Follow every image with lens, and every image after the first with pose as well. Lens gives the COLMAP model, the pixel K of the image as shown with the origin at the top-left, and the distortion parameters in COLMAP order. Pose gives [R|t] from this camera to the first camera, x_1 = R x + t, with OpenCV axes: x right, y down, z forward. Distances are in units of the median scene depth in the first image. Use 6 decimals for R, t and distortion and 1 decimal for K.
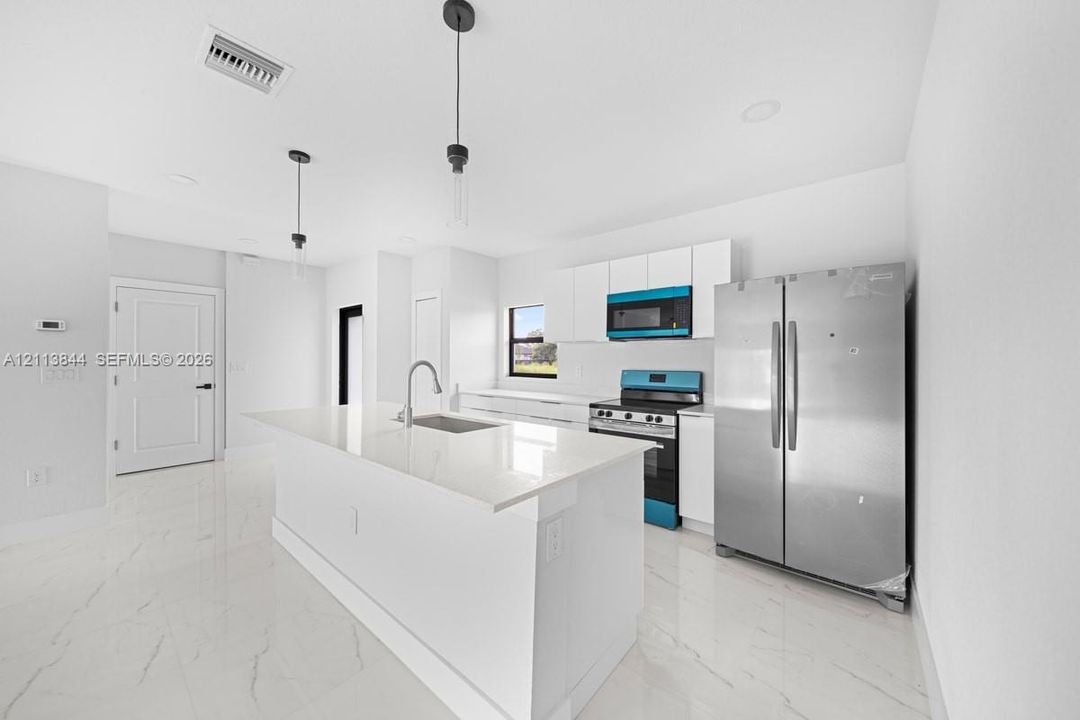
lens RADIAL K [[381.5, 0, 545.0], [0, 381.5, 358.0], [0, 0, 1]] dist [-0.000992, -0.000094]
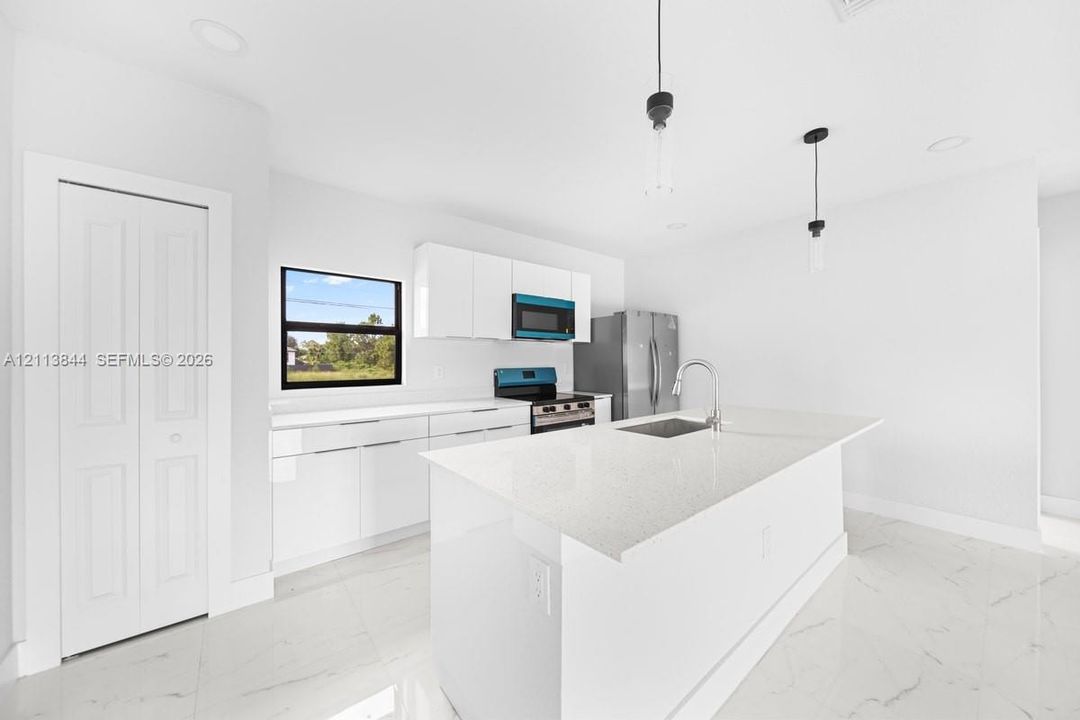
lens RADIAL K [[381.5, 0, 545.0], [0, 381.5, 358.0], [0, 0, 1]] dist [-0.000992, -0.000094]
pose [[0.185243, -0.003551, 0.982686, -0.817605], [0.000169, 0.999994, 0.003581, -0.000512], [-0.982693, -0.000497, 0.185242, 0.750227]]
